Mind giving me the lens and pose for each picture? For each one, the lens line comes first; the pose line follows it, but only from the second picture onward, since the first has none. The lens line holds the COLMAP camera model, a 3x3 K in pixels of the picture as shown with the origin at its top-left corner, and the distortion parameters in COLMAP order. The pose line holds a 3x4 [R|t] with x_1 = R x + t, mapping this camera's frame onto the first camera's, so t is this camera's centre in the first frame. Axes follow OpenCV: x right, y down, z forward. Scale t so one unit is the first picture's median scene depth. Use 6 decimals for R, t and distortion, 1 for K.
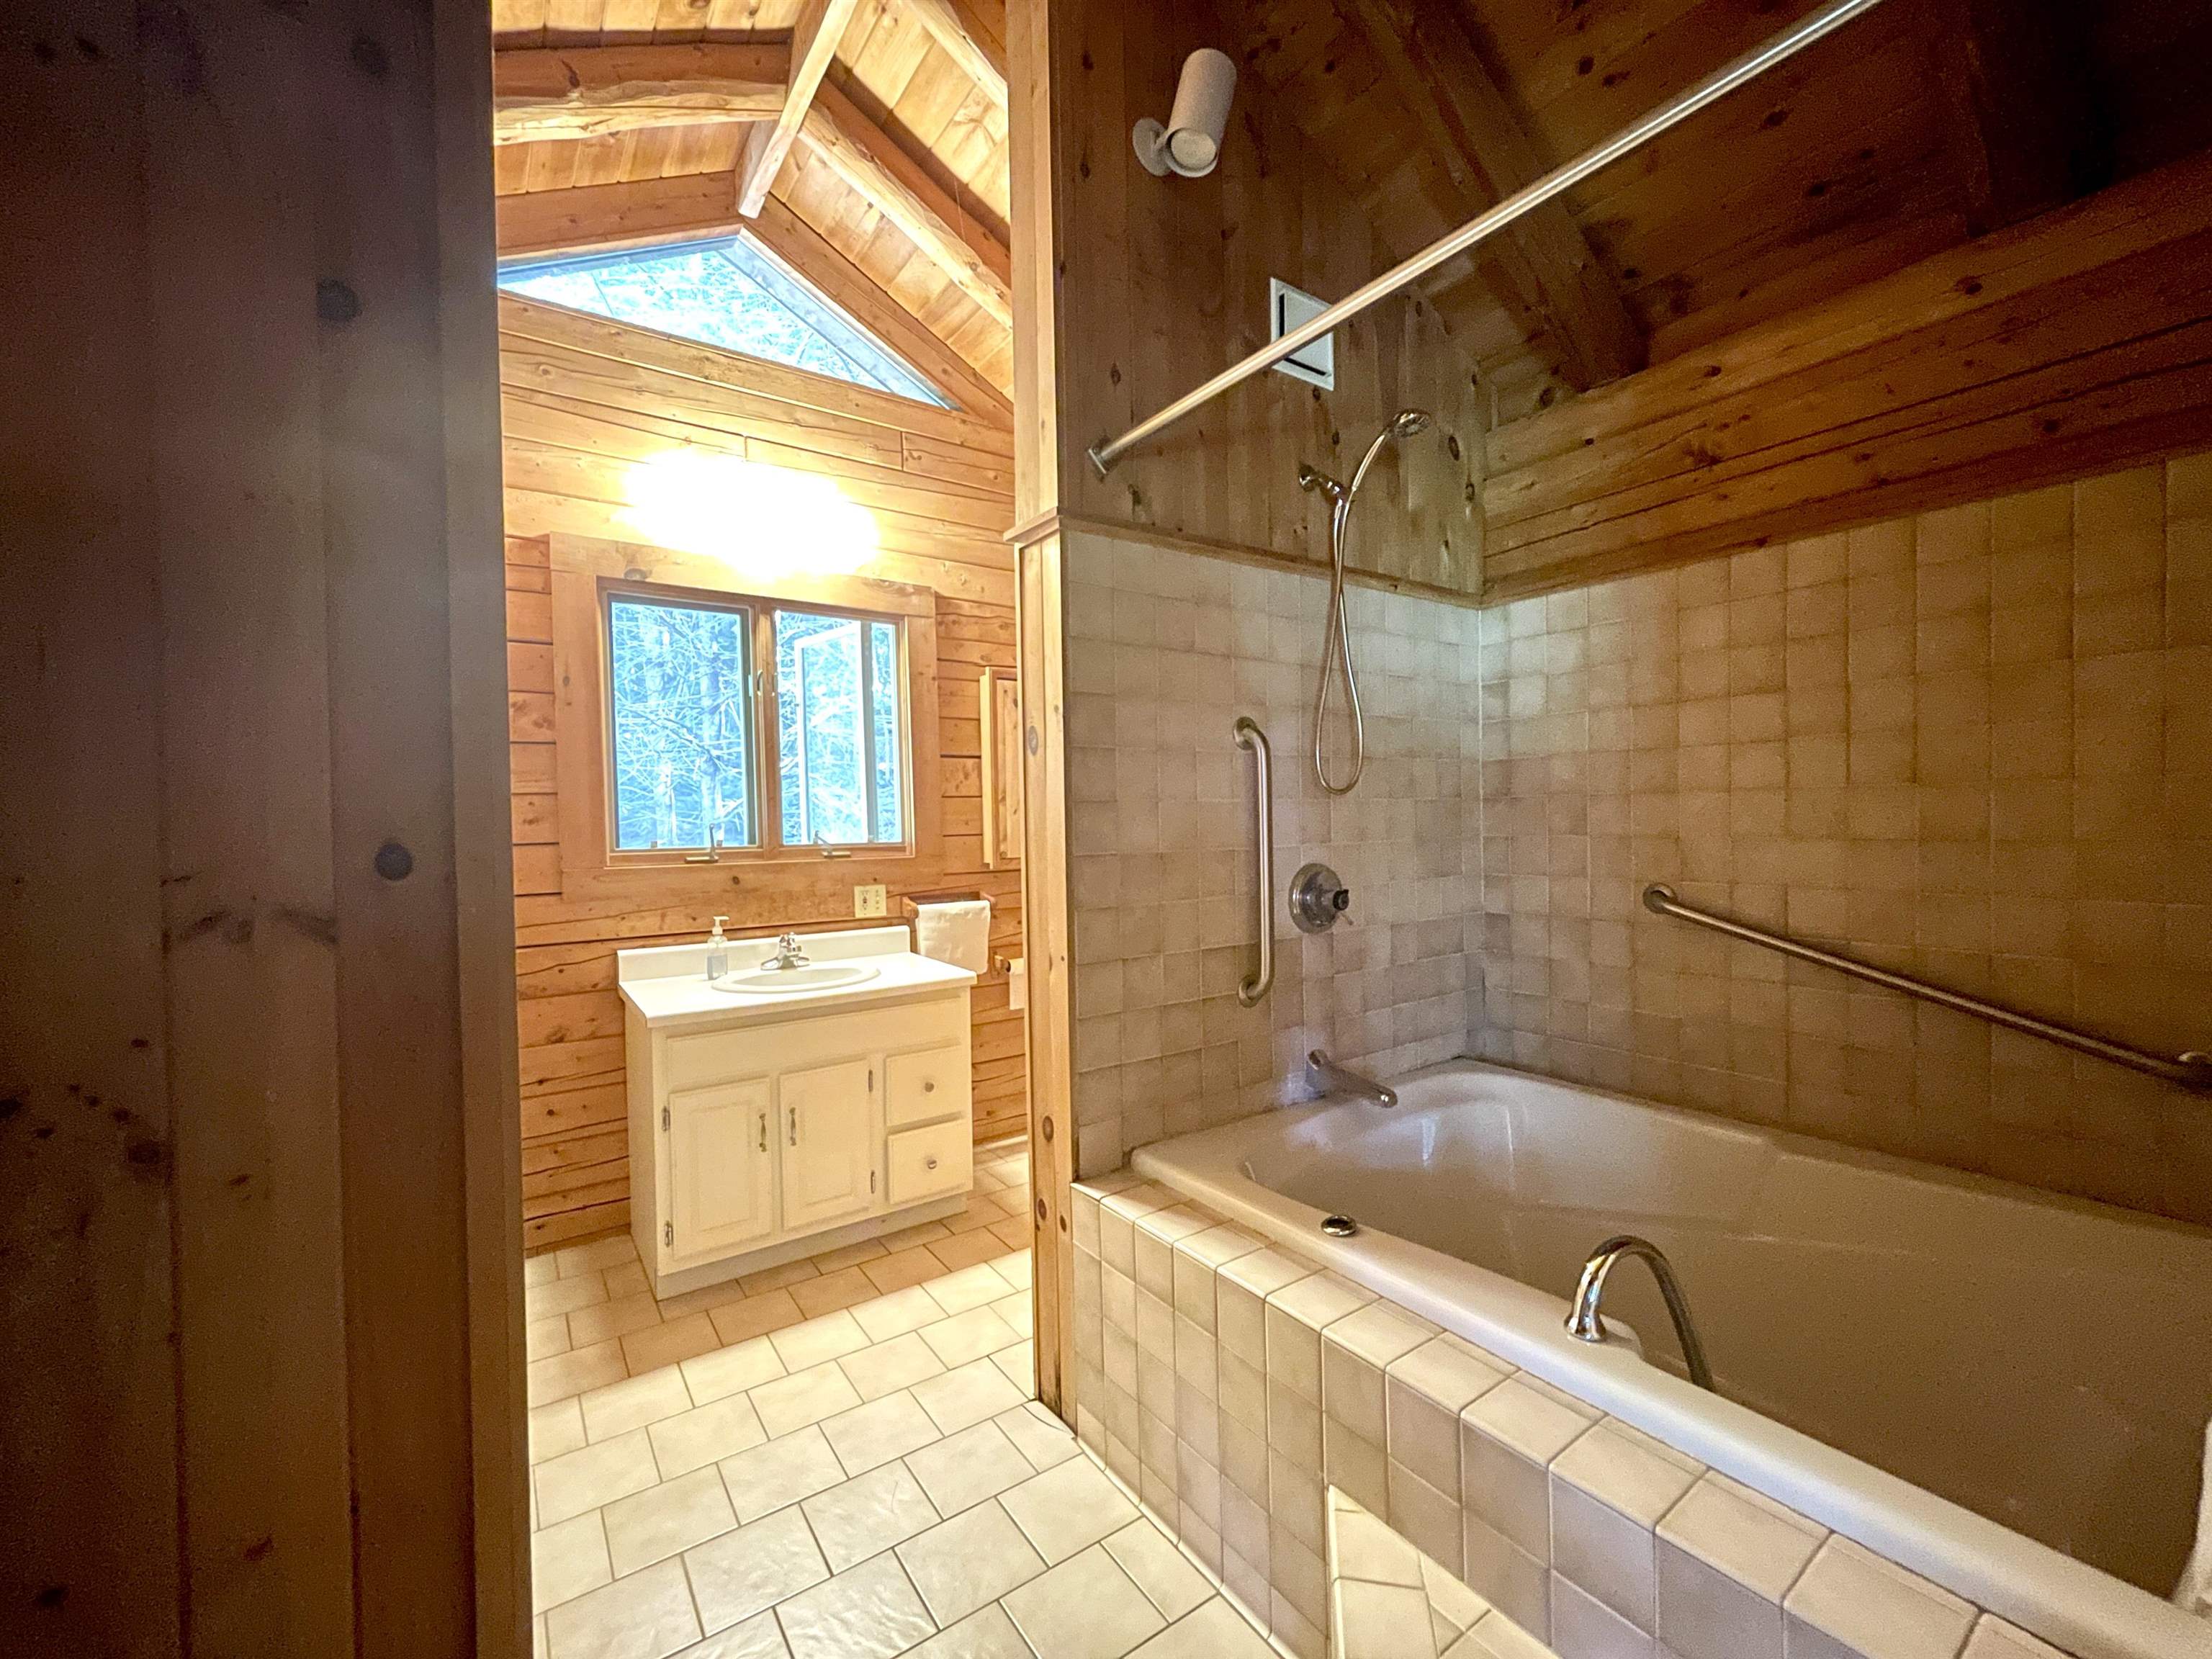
lens RADIAL K [[892.5, 0, 1109.3], [0, 892.5, 832.3], [0, 0, 1]] dist [-0.002496, -0.000249]
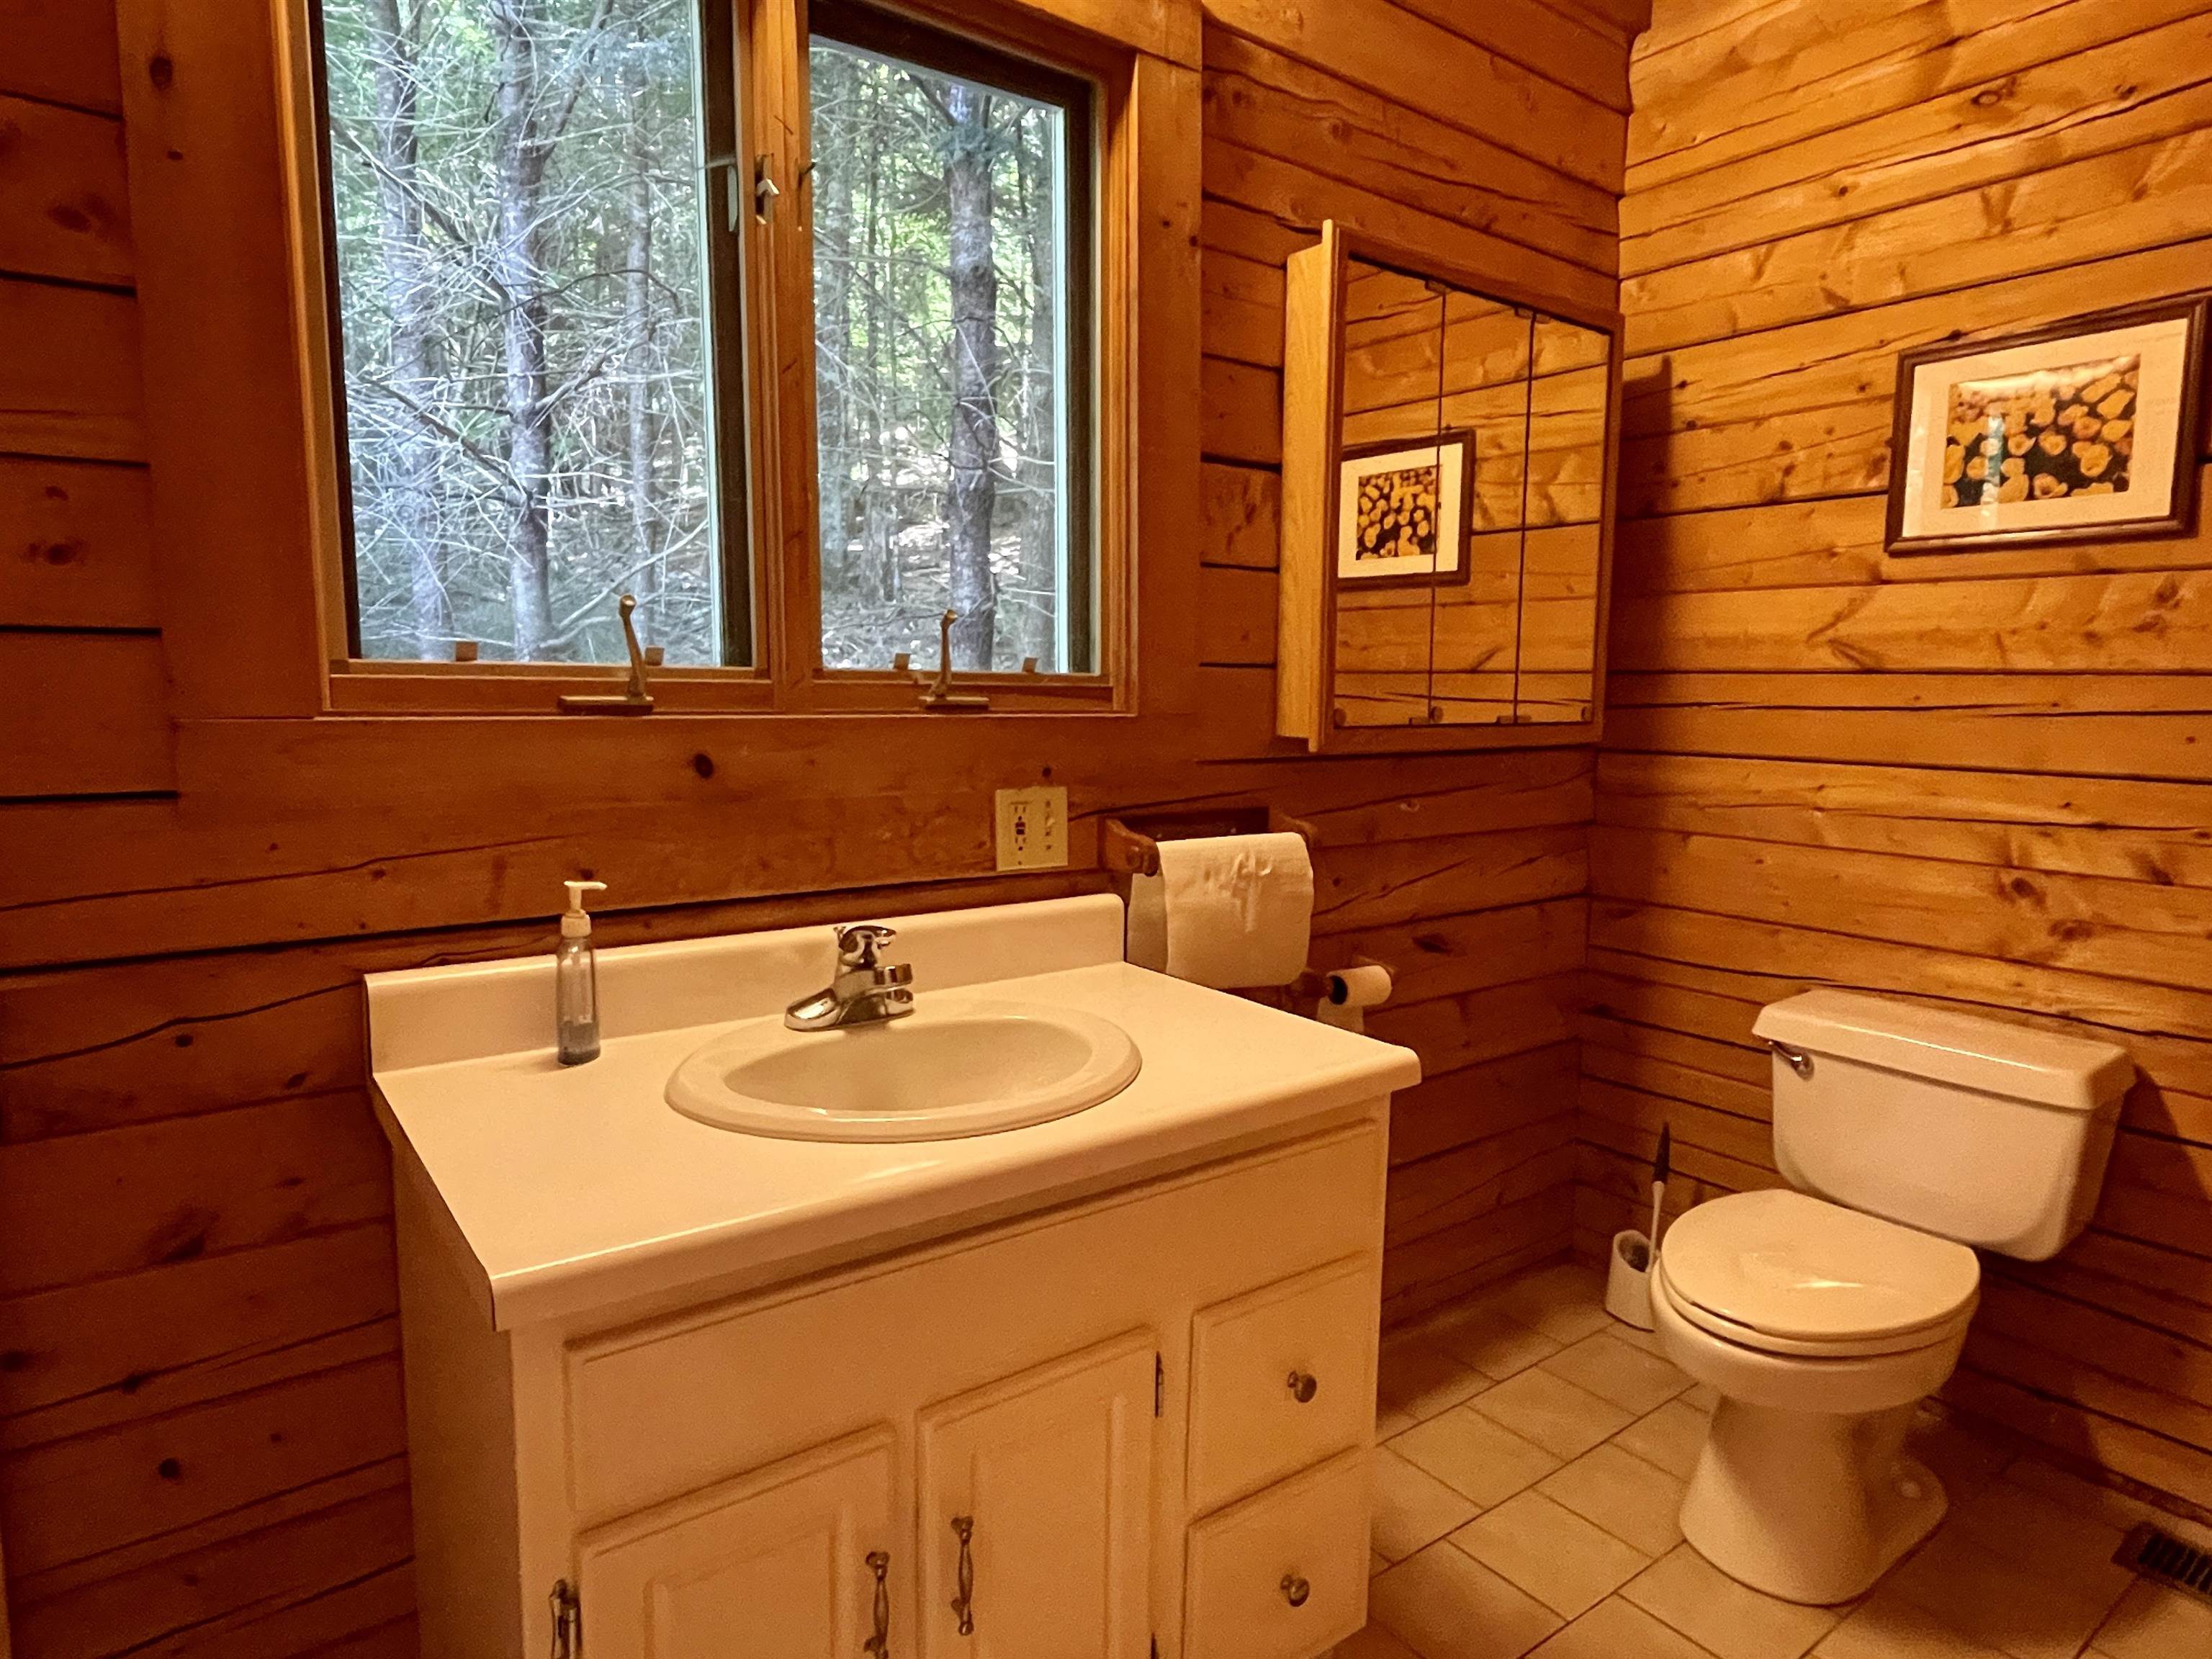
lens RADIAL K [[1285.0, 0, 1103.5], [0, 1285.0, 829.0], [0, 0, 1]] dist [0.001871, -0.001985]
pose [[0.999154, 0.027832, 0.030269, -0.274387], [-0.030768, 0.994377, 0.101334, 0.022524], [-0.027278, -0.102179, 0.994392, 0.490163]]
